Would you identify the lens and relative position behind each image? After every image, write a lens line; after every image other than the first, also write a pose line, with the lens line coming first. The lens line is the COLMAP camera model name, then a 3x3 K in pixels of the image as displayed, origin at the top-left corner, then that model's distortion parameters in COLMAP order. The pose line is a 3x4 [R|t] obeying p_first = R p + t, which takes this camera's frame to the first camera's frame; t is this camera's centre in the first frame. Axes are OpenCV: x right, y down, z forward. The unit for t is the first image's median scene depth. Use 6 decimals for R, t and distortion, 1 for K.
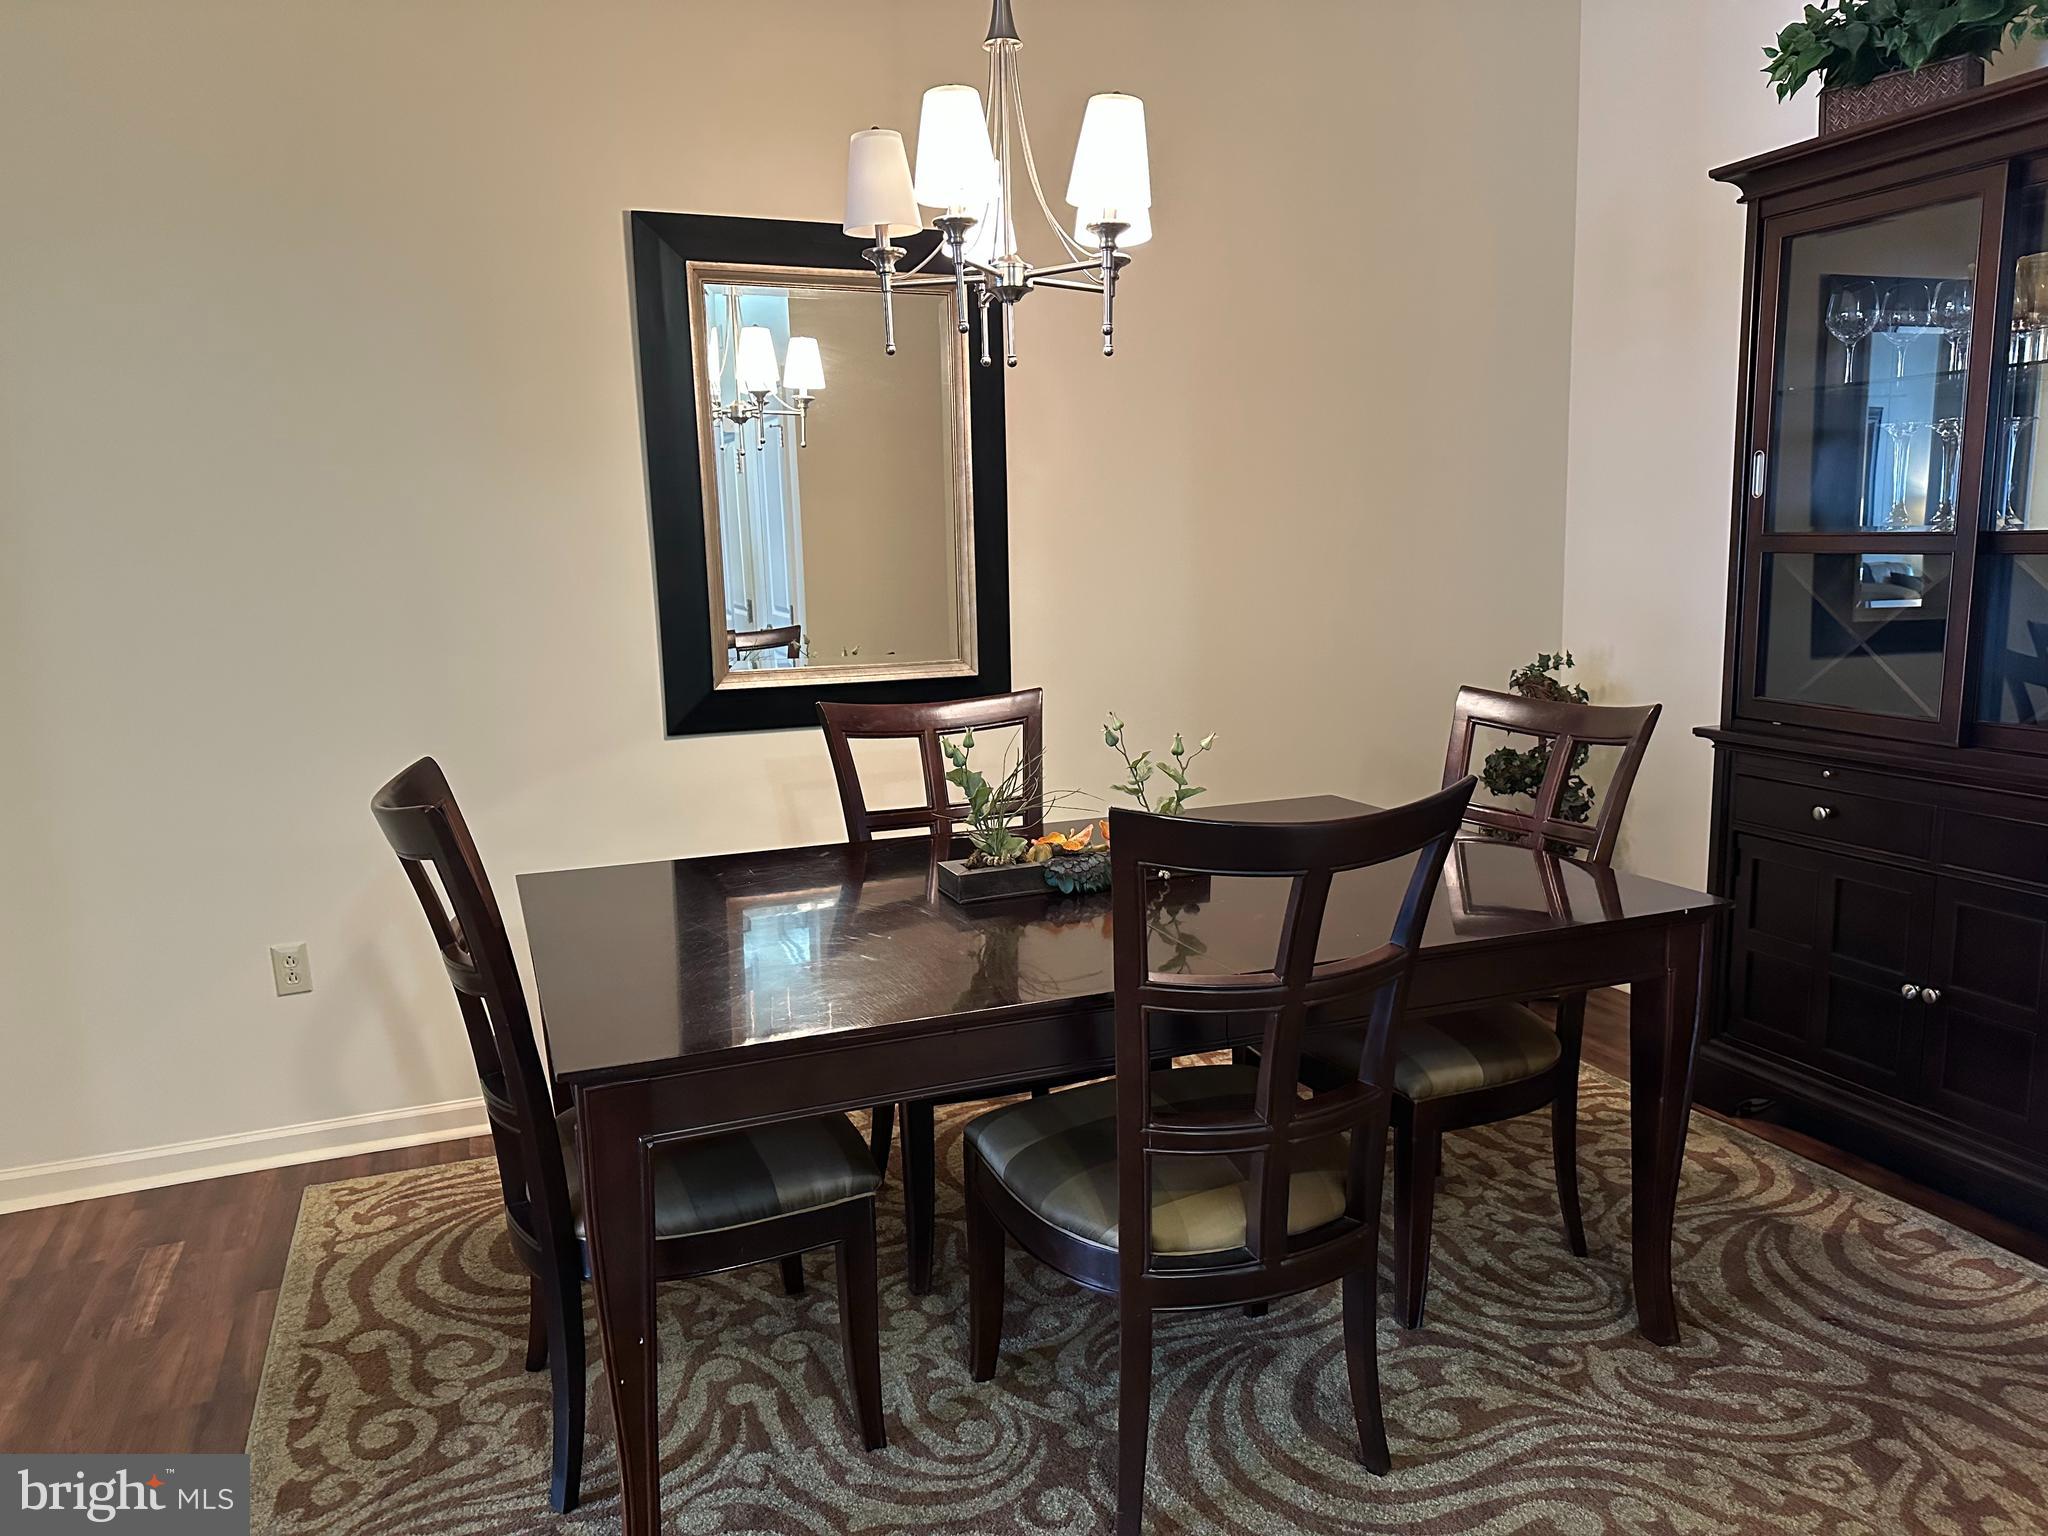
lens RADIAL K [[1406.1, 0, 1024.0], [0, 1406.1, 768.0], [0, 0, 1]] dist [0.088564, -0.058699]
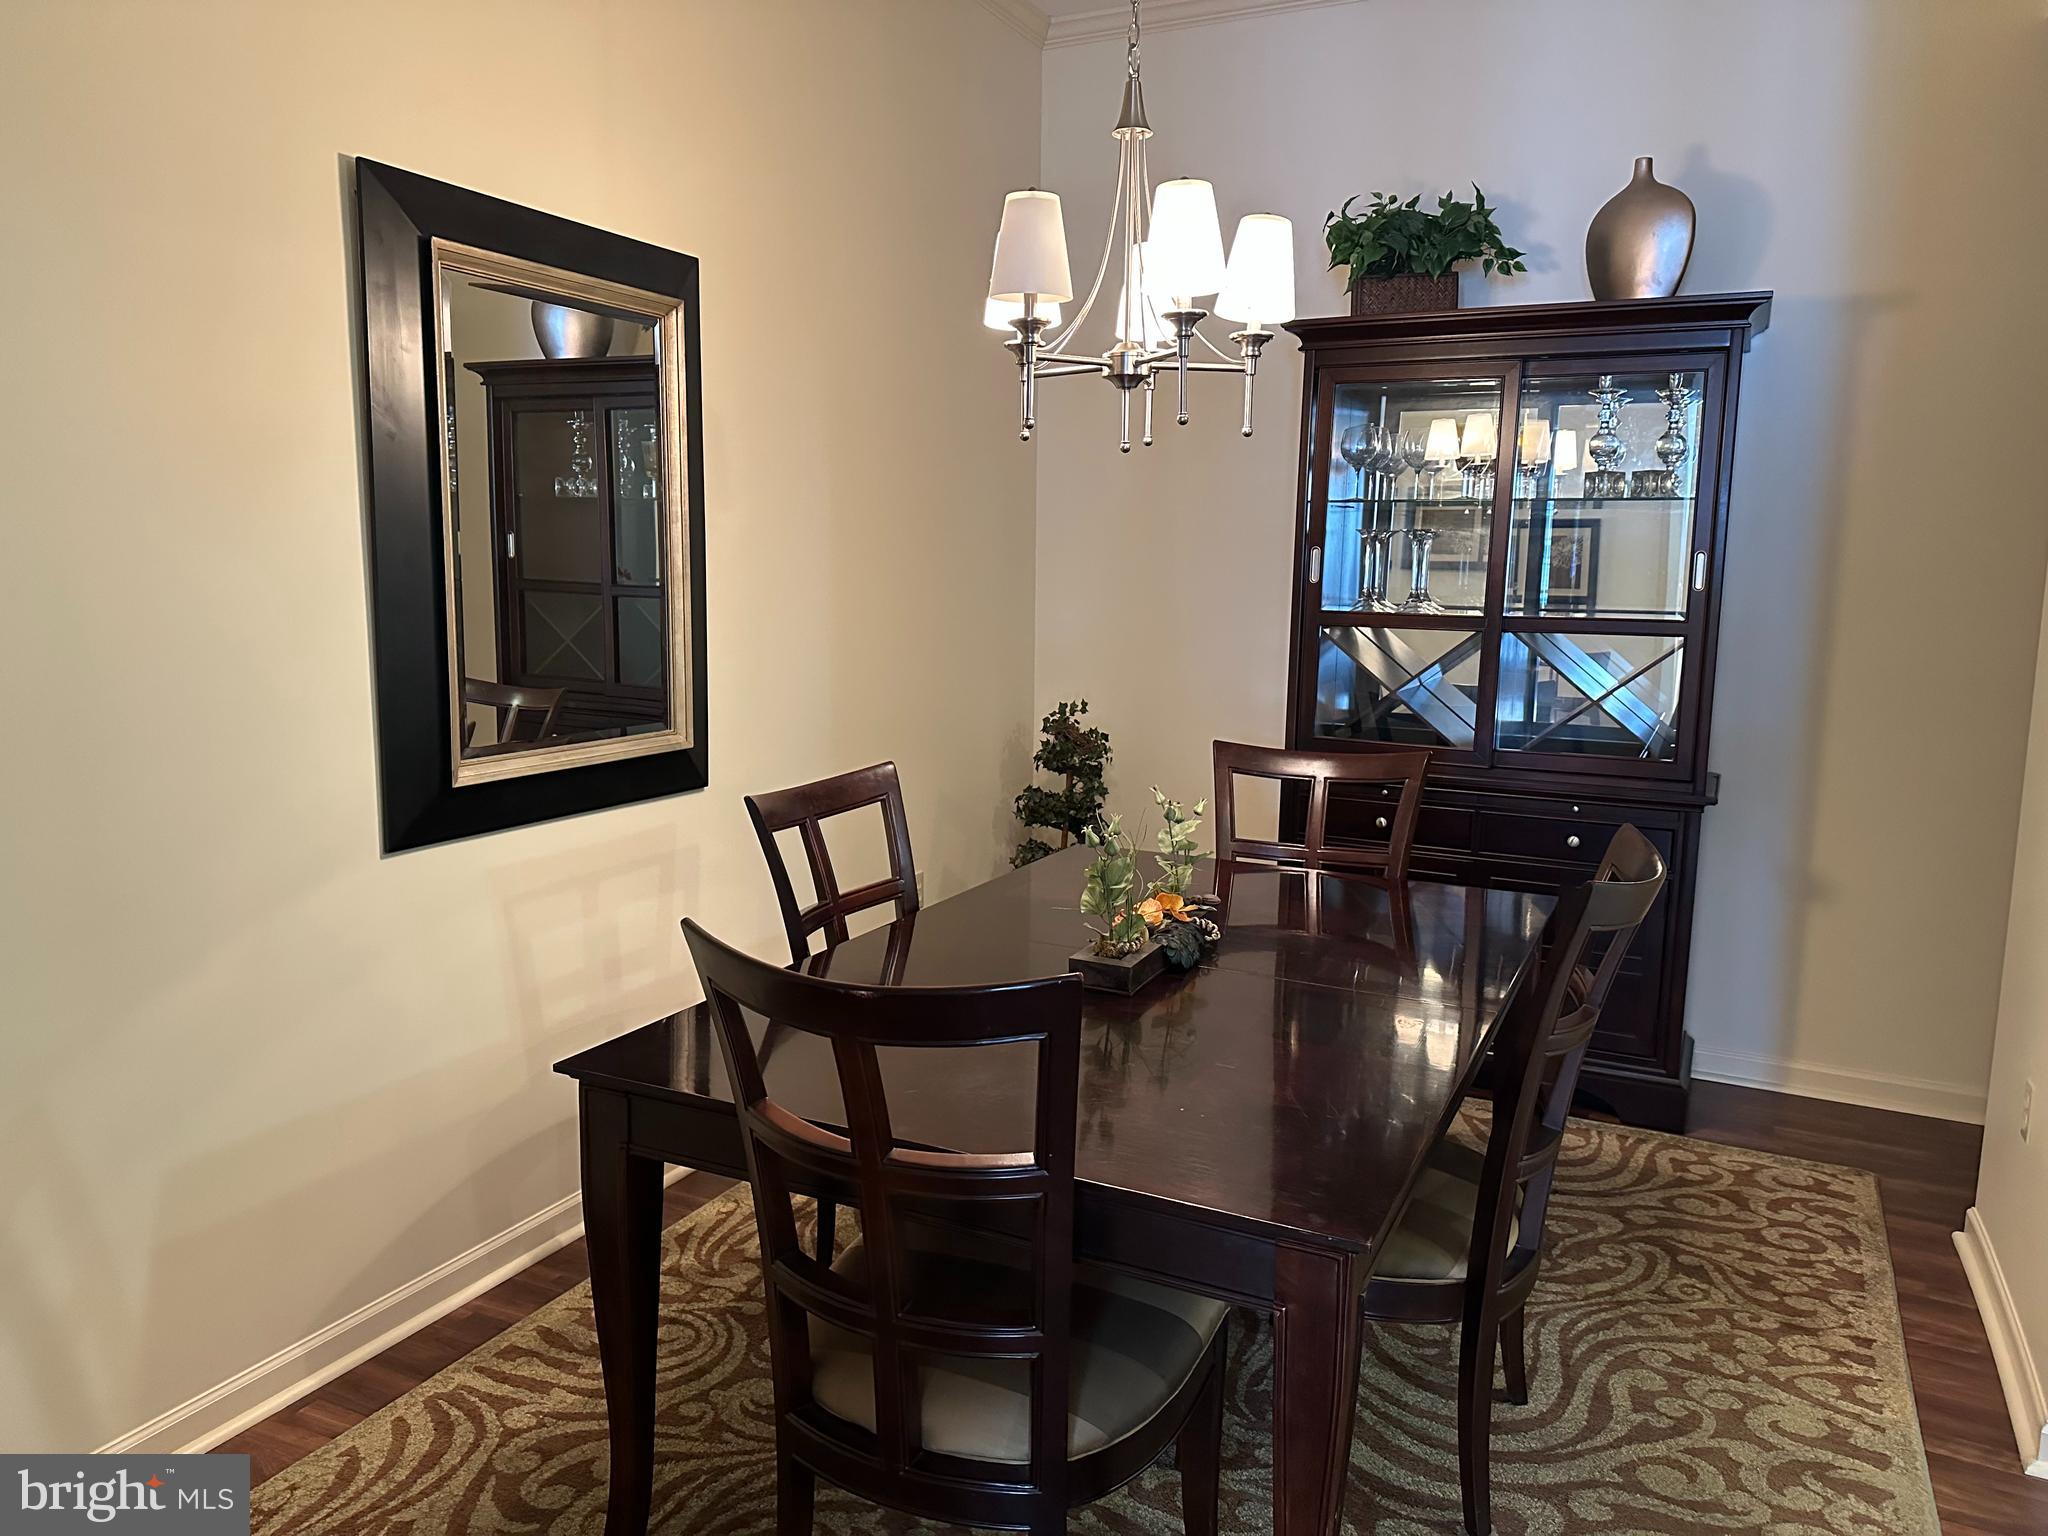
lens RADIAL K [[1422.0, 0, 1032.1], [0, 1422.0, 771.1], [0, 0, 1]] dist [0.100117, -0.126558]
pose [[0.751436, -0.063709, 0.656723, -0.713212], [0.073014, 0.997244, 0.013200, -0.074231], [-0.655754, 0.038031, 0.754016, 0.283359]]
